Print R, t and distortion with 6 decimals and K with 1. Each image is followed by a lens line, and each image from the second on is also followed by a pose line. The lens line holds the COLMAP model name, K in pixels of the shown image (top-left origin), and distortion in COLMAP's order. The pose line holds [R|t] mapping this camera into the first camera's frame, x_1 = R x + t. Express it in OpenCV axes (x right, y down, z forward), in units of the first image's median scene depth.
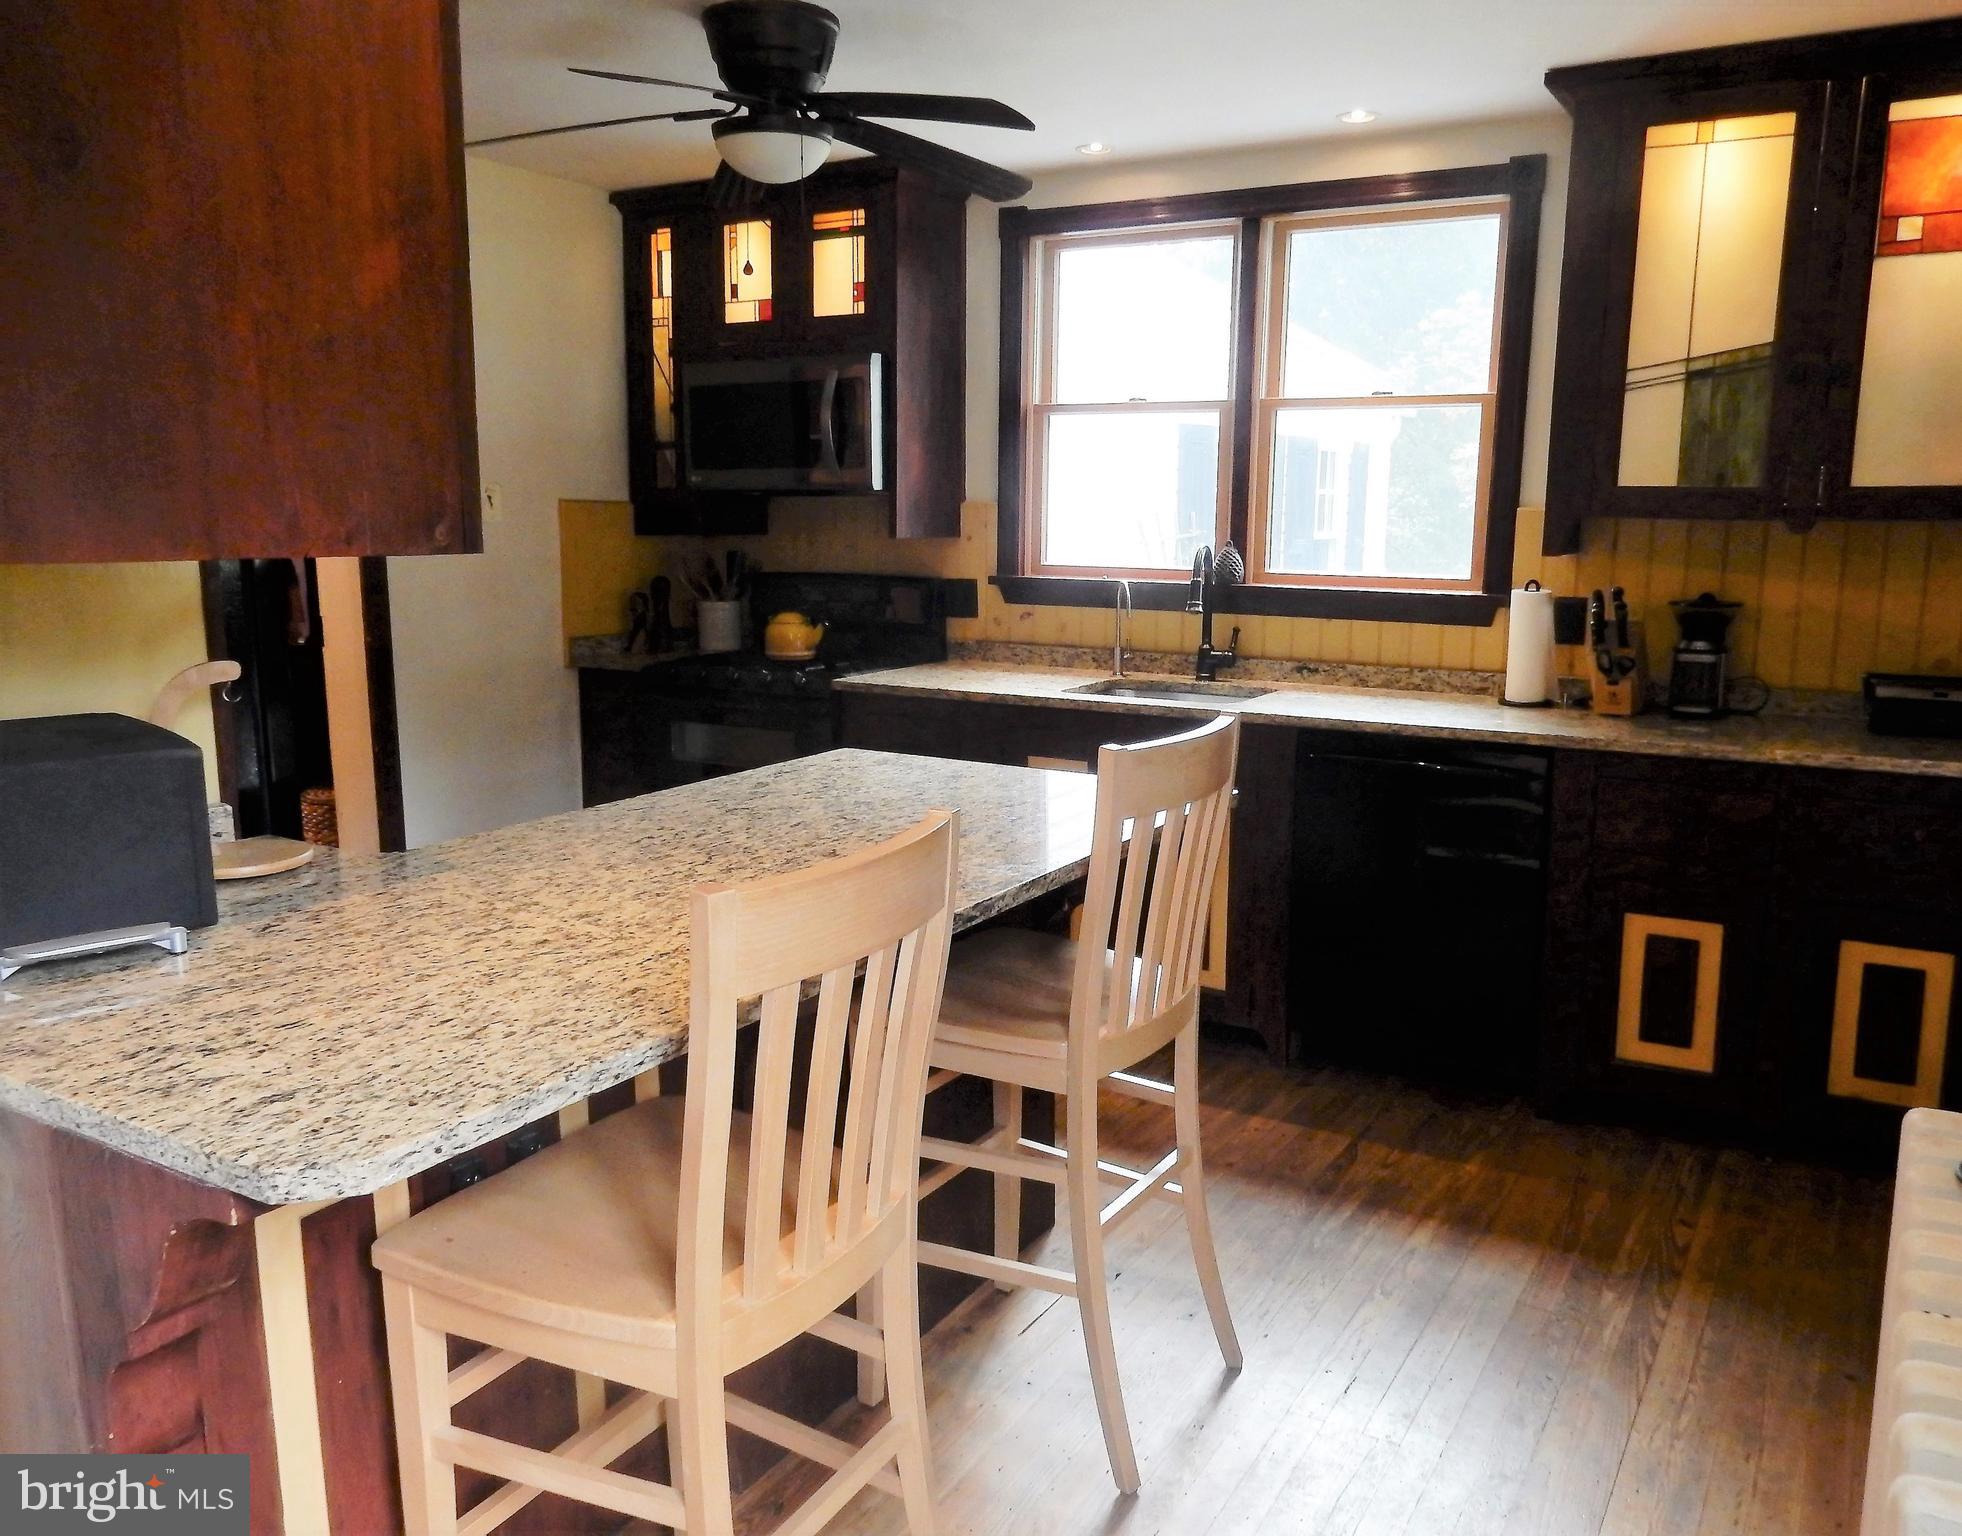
lens RADIAL K [[1558.0, 0, 981.0], [0, 1558.0, 768.0], [0, 0, 1]] dist [-0.003883, 0.002191]
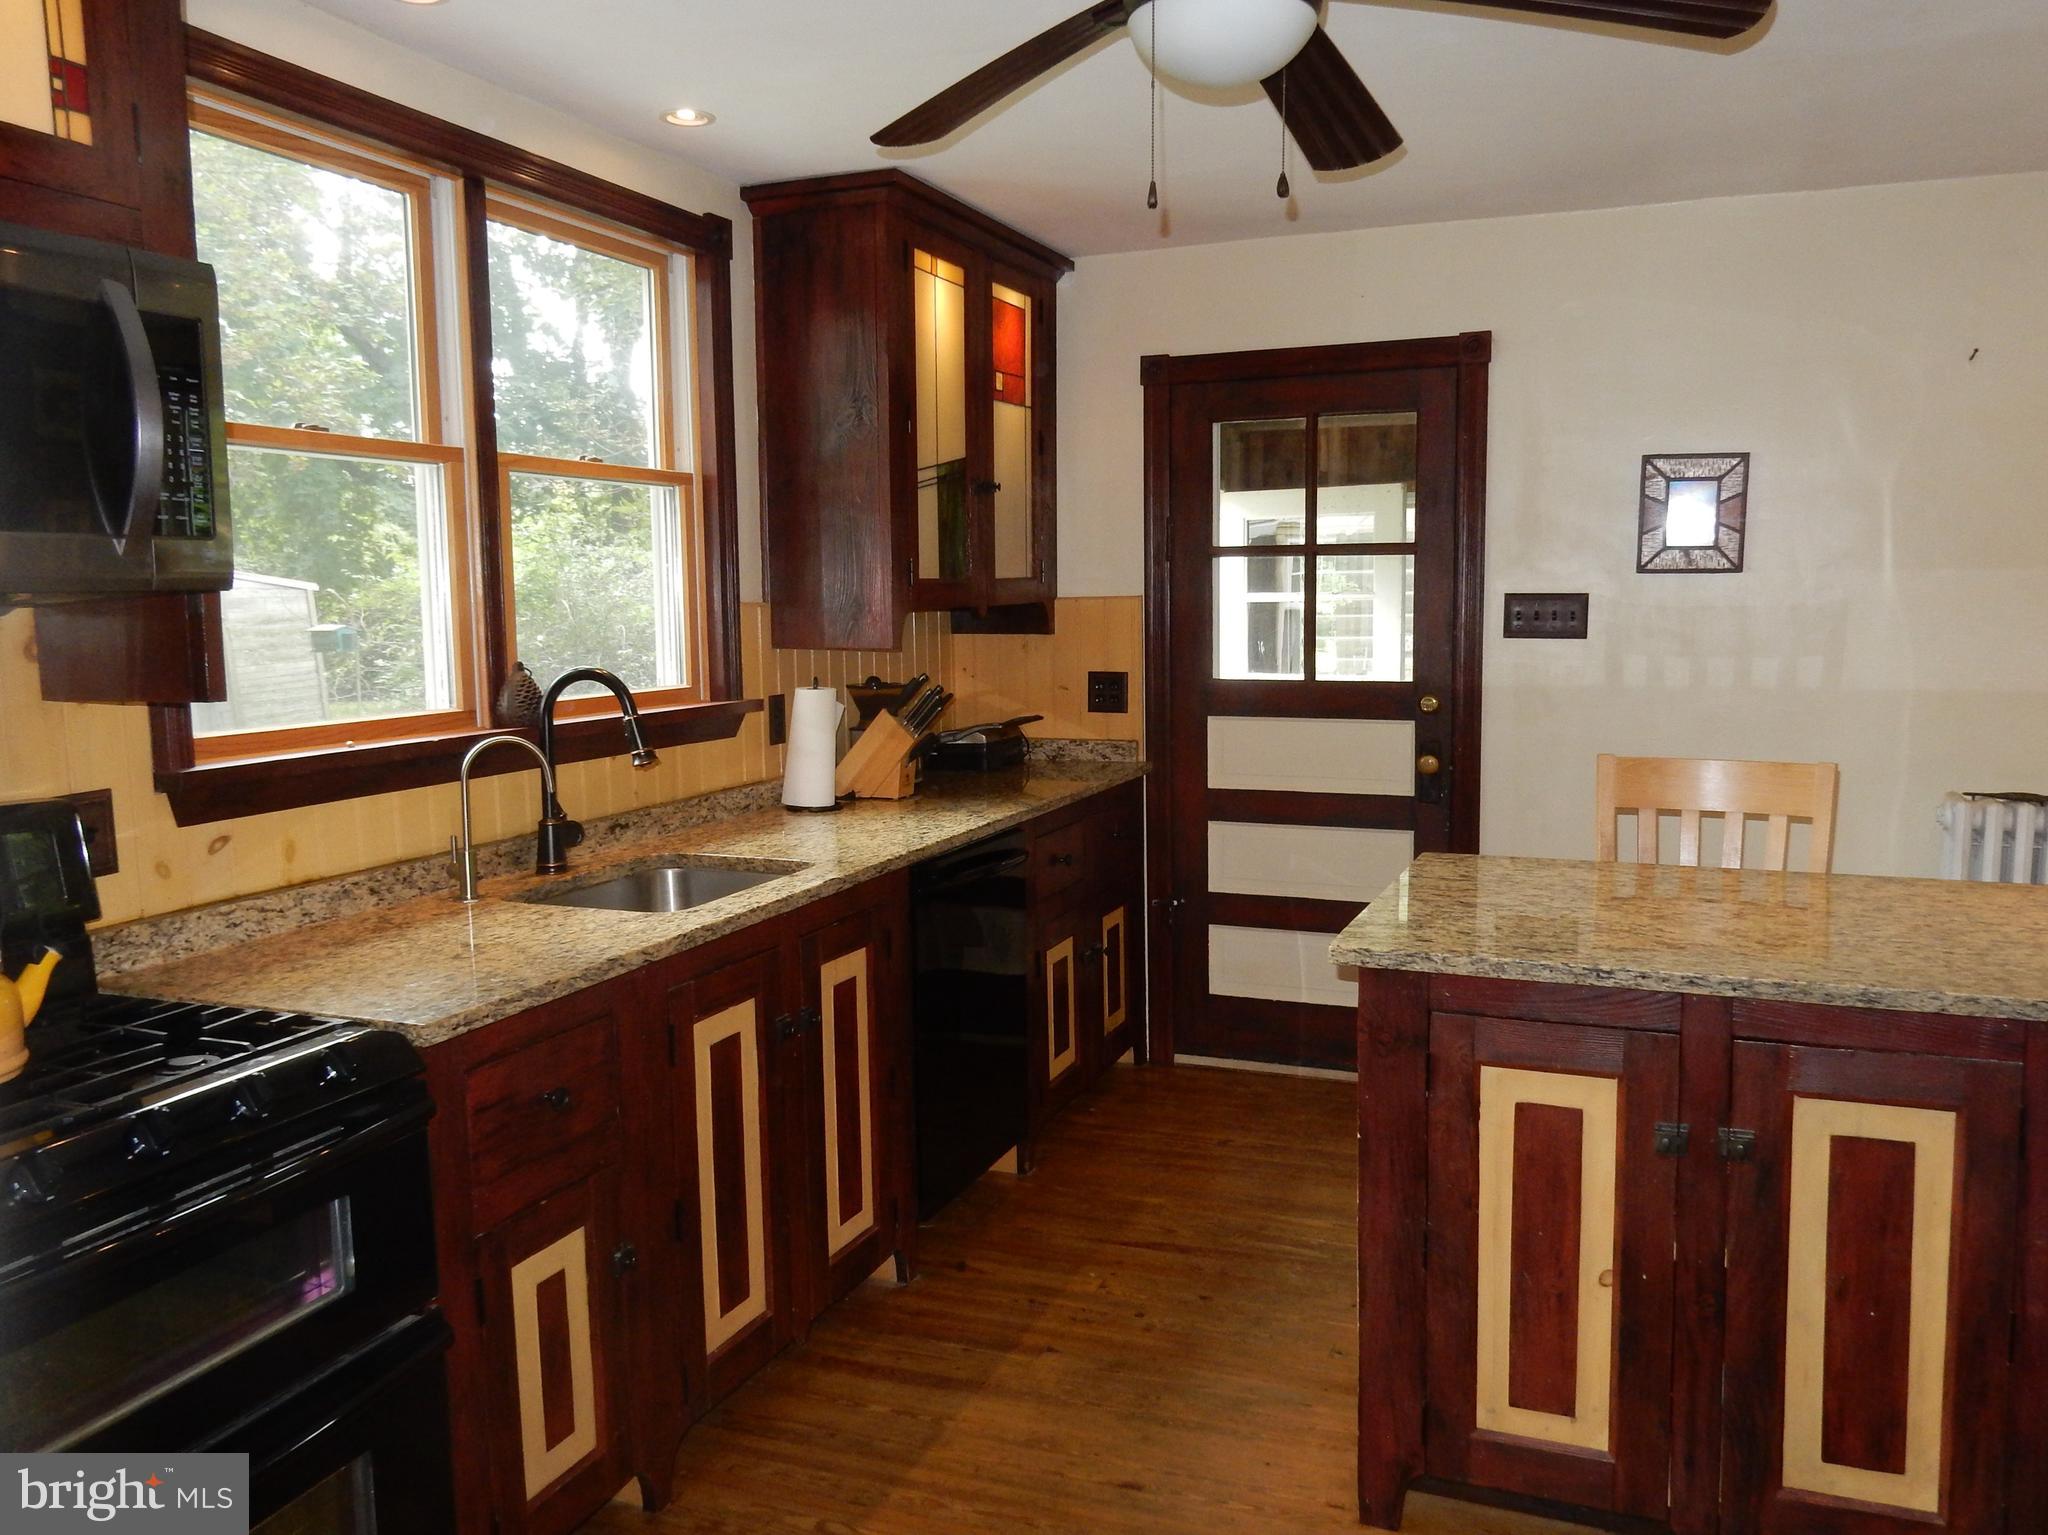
lens RADIAL K [[1559.8, 0, 1113.0], [0, 1559.8, 779.2], [0, 0, 1]] dist [-0.014410, 0.000424]
pose [[-0.179848, -0.128409, 0.975277, -0.587524], [0.170875, 0.972293, 0.159526, -0.174684], [-0.968740, 0.195341, -0.152923, 0.947953]]
